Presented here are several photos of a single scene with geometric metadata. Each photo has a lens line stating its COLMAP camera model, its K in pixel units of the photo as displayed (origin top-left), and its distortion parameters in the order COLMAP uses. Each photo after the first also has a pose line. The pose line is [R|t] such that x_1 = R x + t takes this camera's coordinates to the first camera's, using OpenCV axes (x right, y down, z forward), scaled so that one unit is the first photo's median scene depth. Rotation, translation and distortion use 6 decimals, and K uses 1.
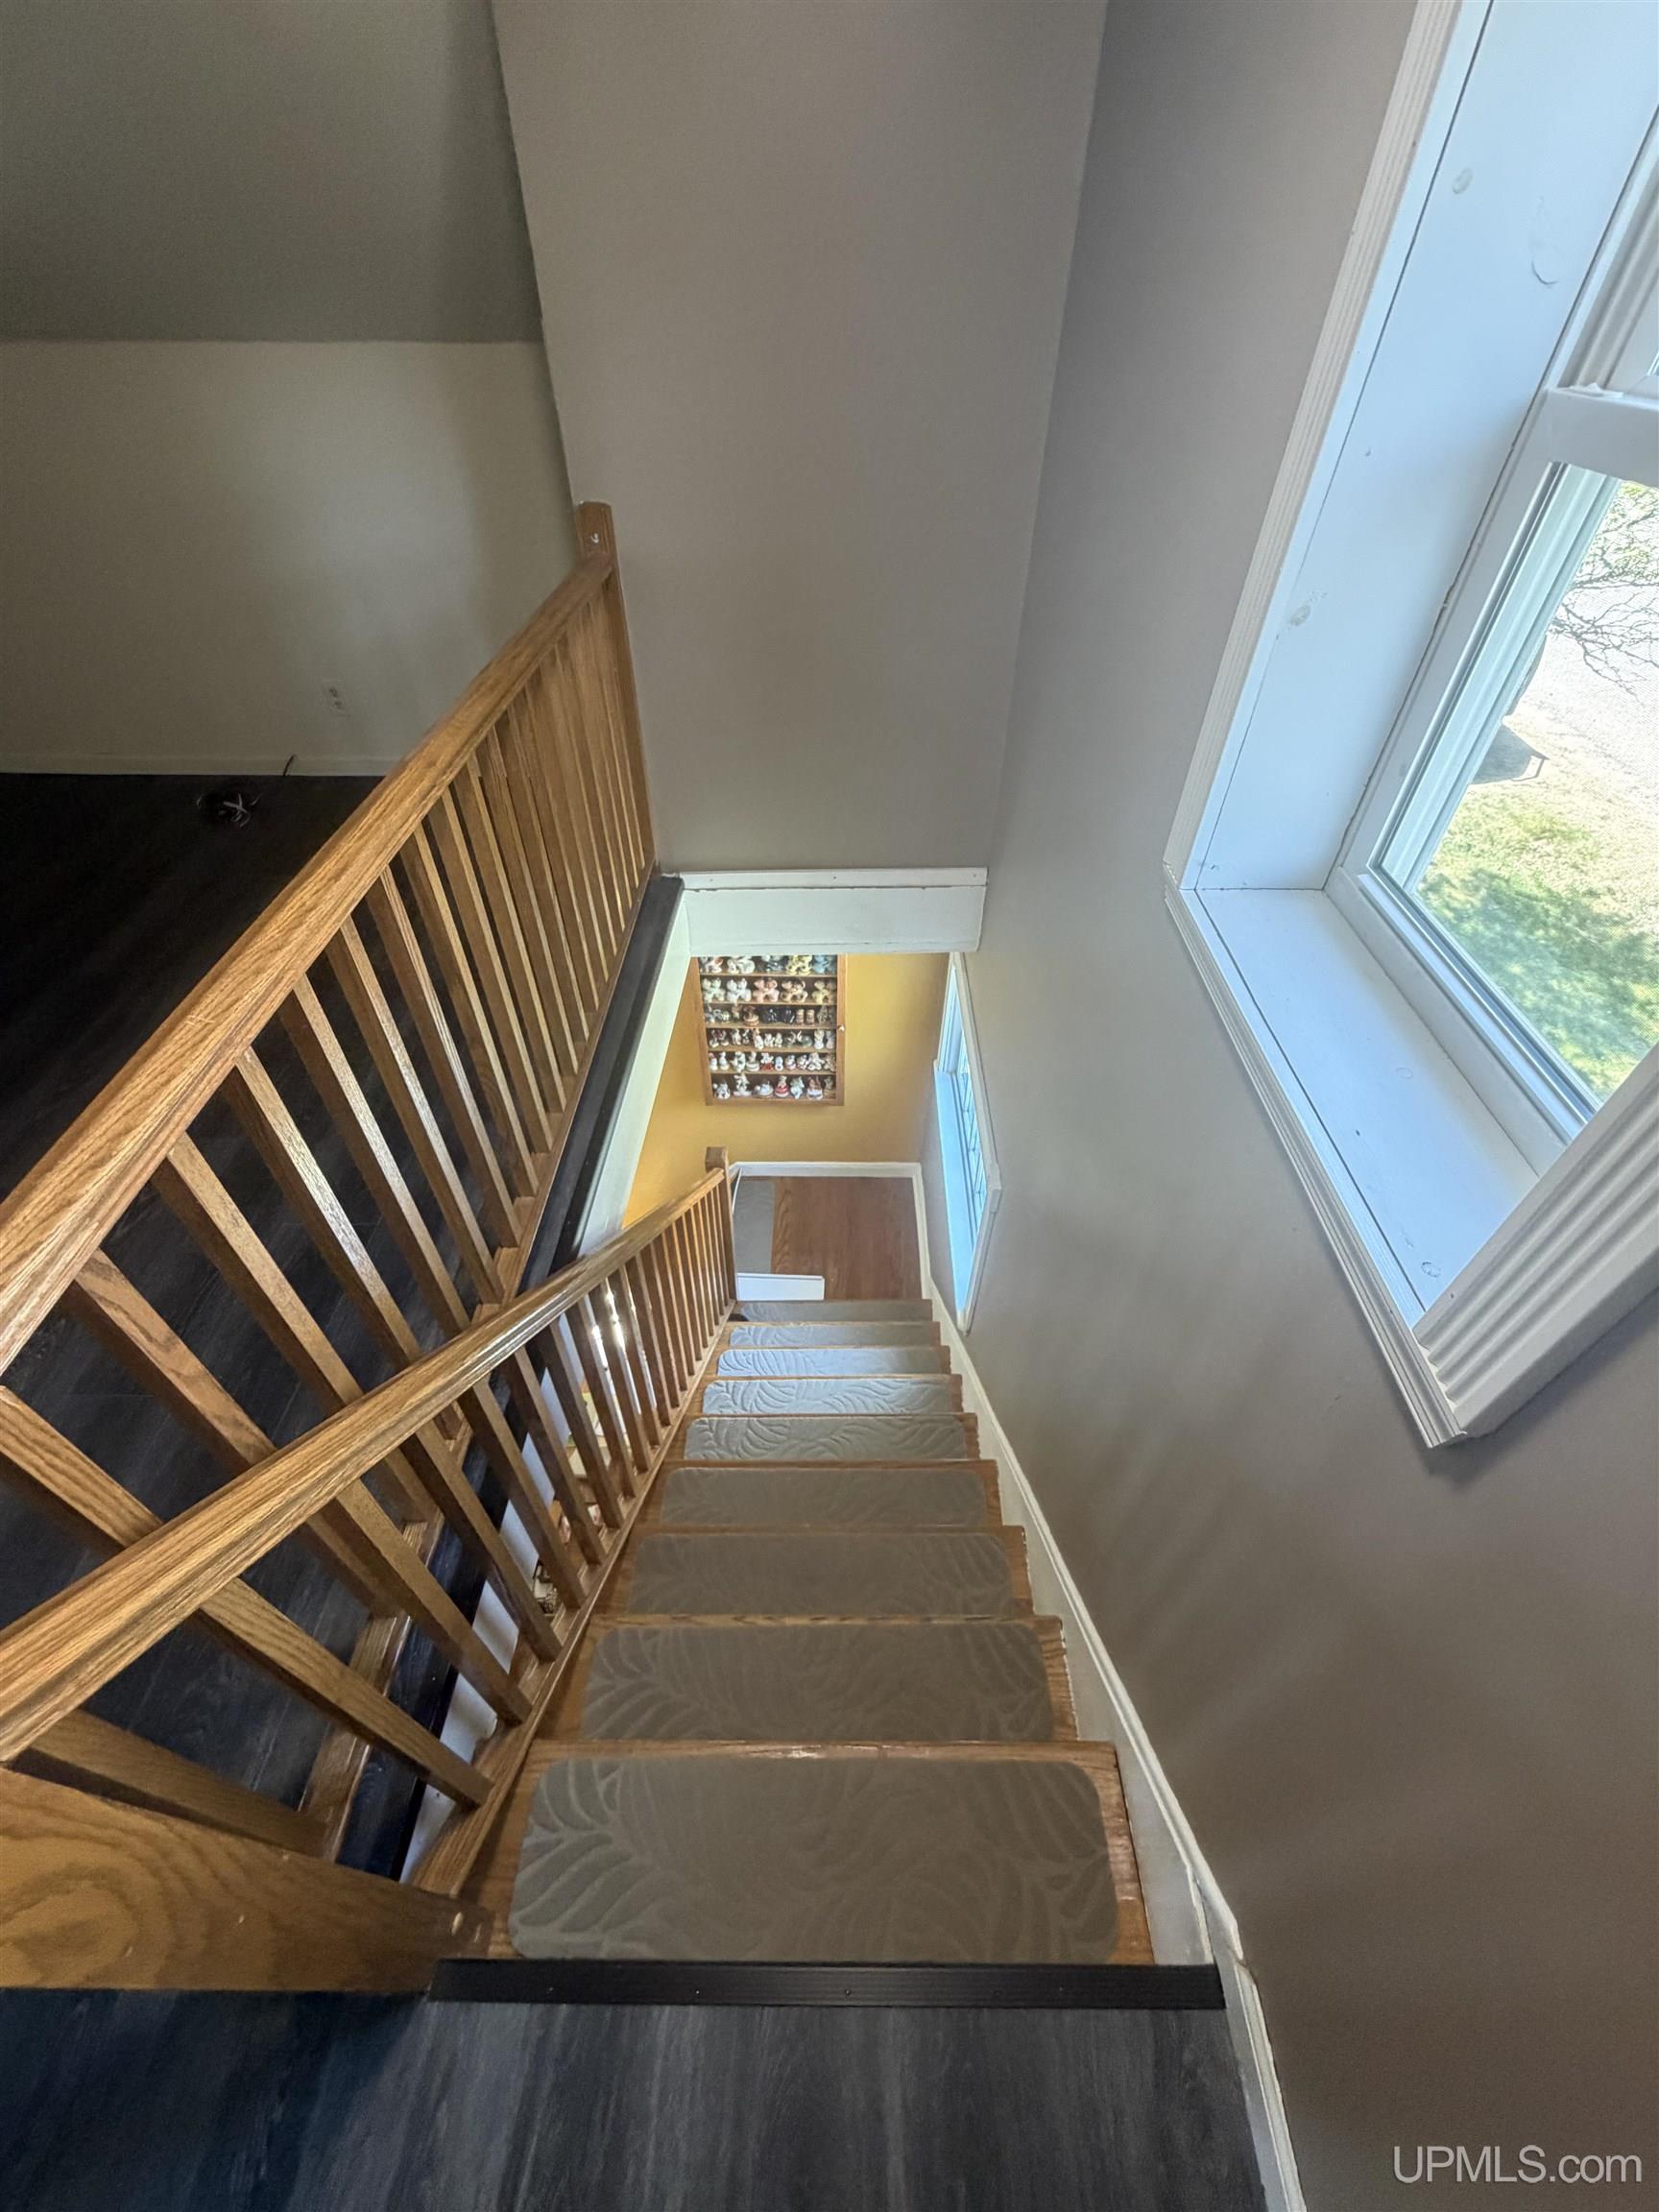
lens RADIAL K [[885.8, 0, 832.1], [0, 885.8, 1102.6], [0, 0, 1]] dist [-0.000659, 0.000732]
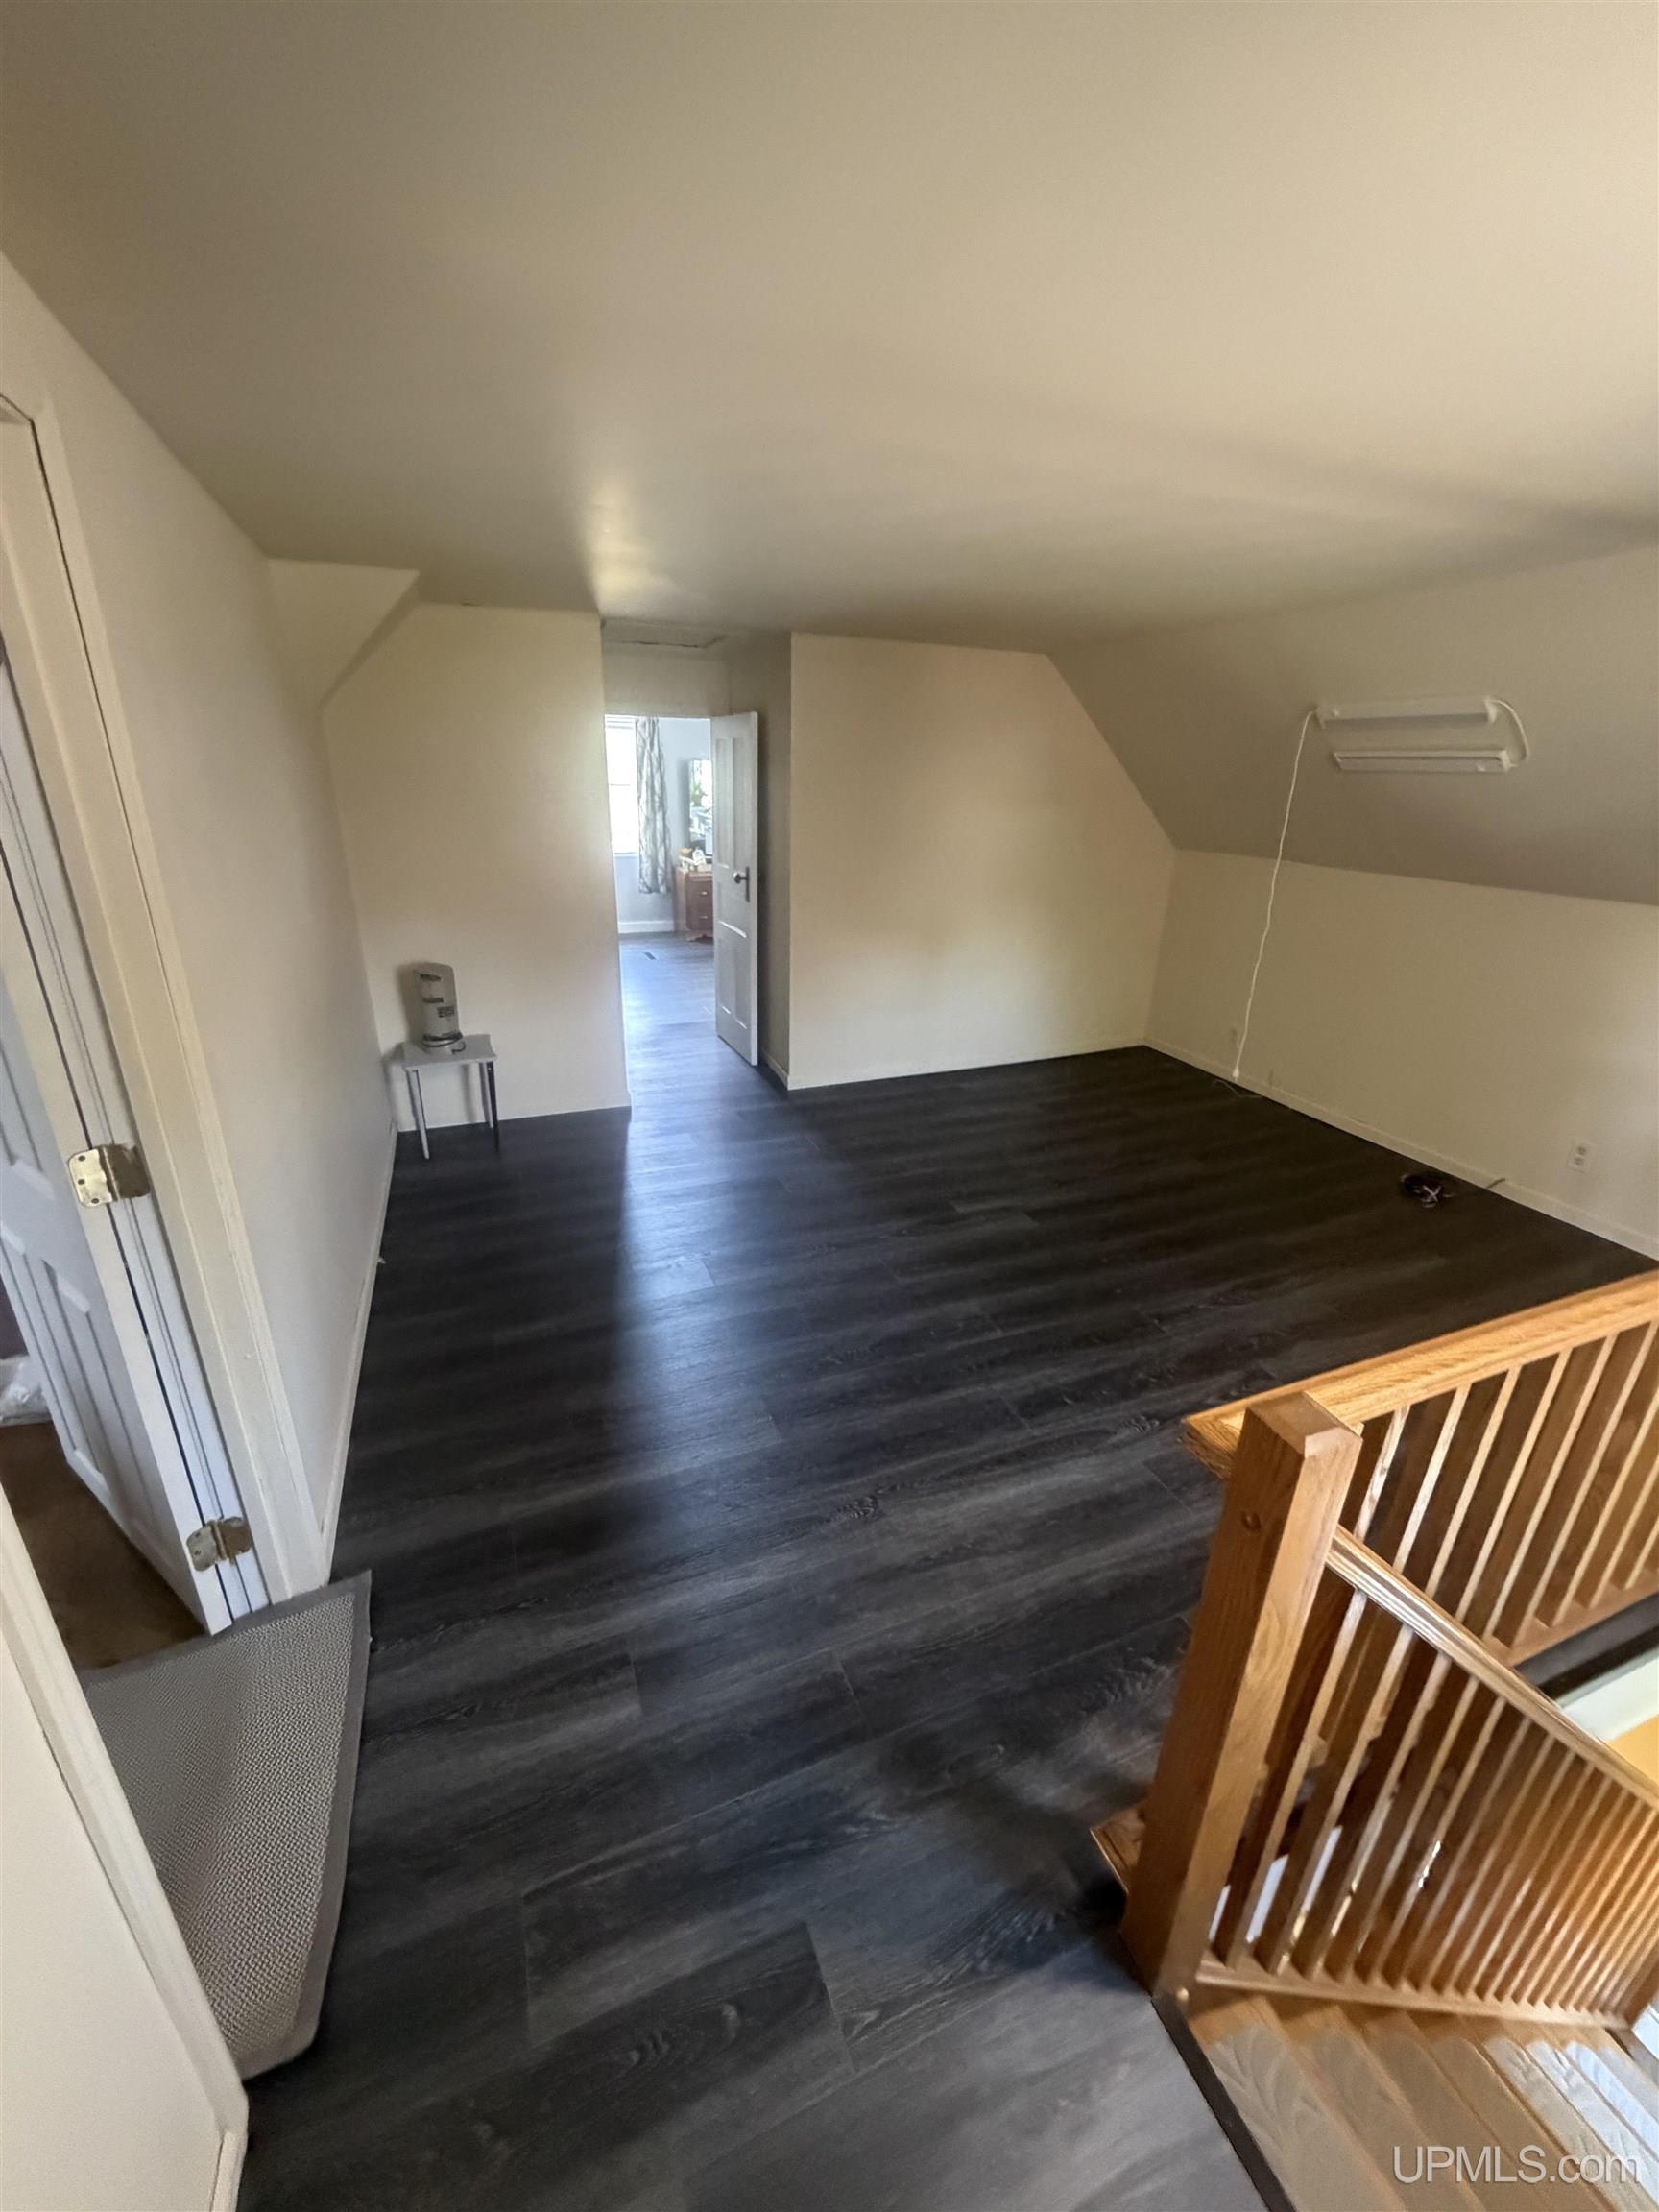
lens RADIAL K [[885.8, 0, 832.1], [0, 885.8, 1102.6], [0, 0, 1]] dist [-0.000659, 0.000732]
pose [[0.383223, 0.333526, -0.861336, 0.015339], [-0.651221, 0.758877, 0.004113, 0.123804], [0.655020, 0.559344, 0.508019, -0.270151]]
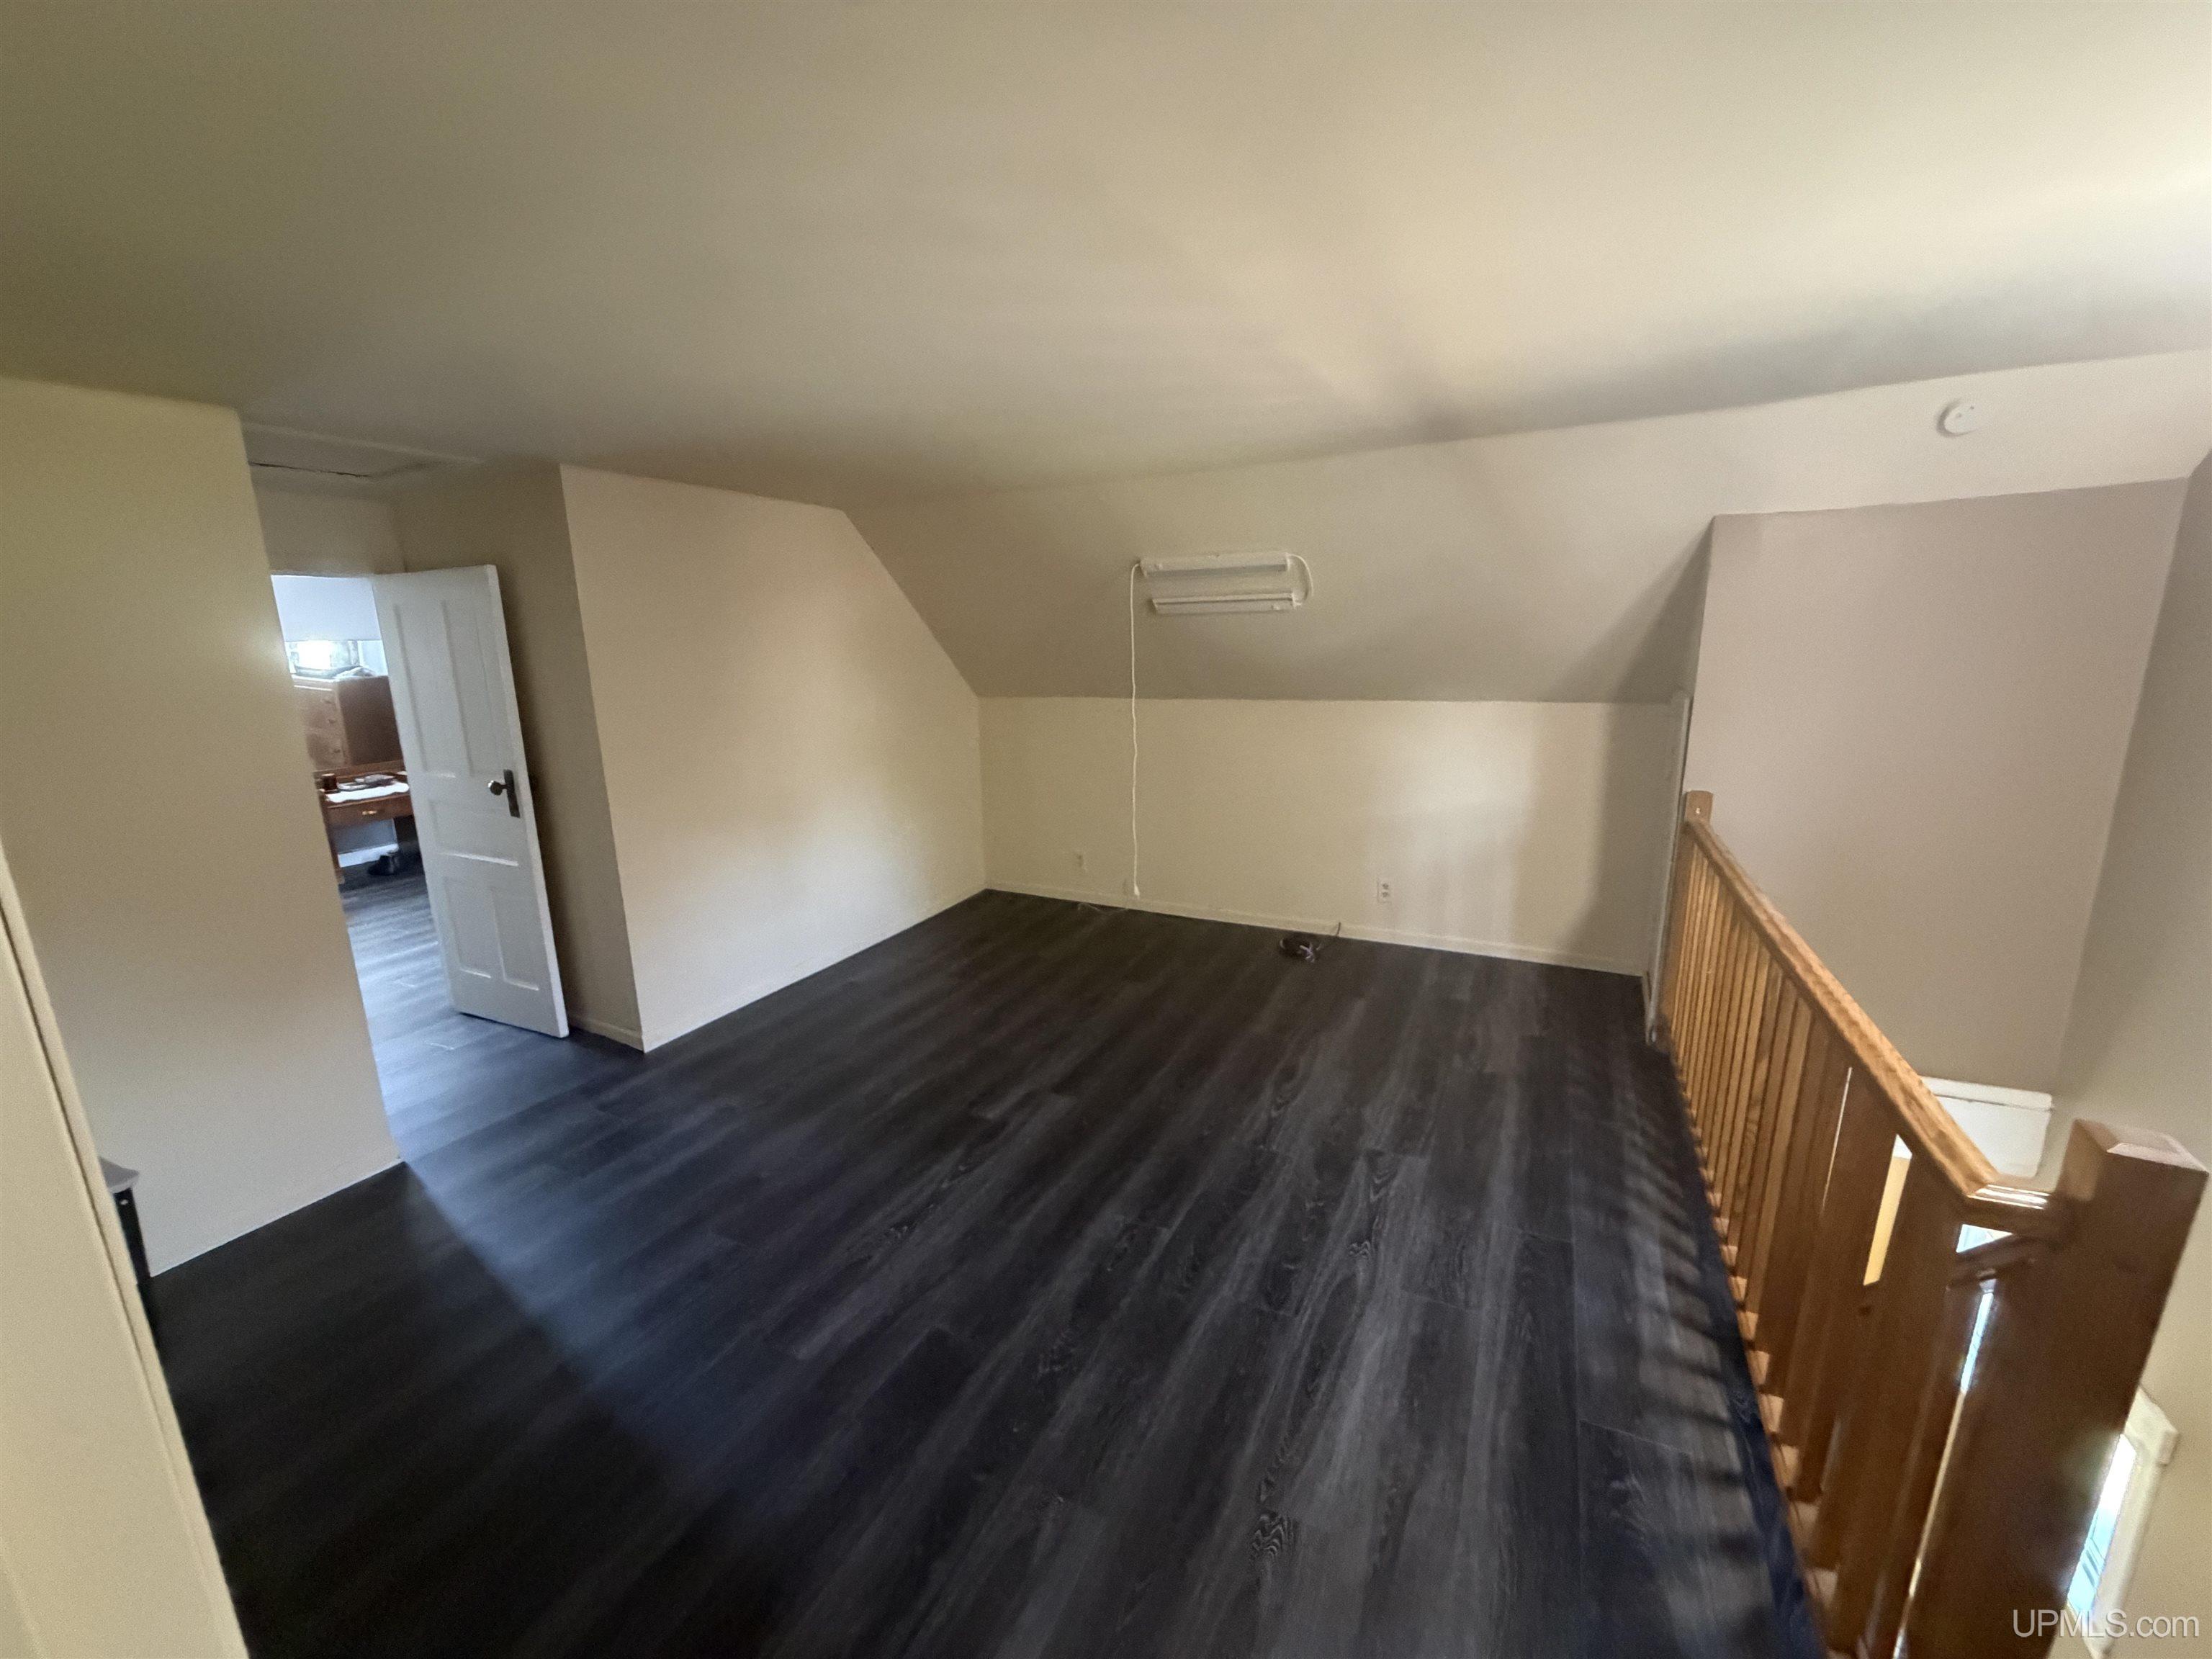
lens RADIAL K [[885.8, 0, 1107.6], [0, 885.8, 831.0], [0, 0, 1]] dist [-0.000659, 0.000732]
pose [[0.895507, 0.073577, -0.438924, -0.438039], [-0.287629, 0.848275, -0.444633, 0.290716], [0.339613, 0.524419, 0.780799, -0.412696]]
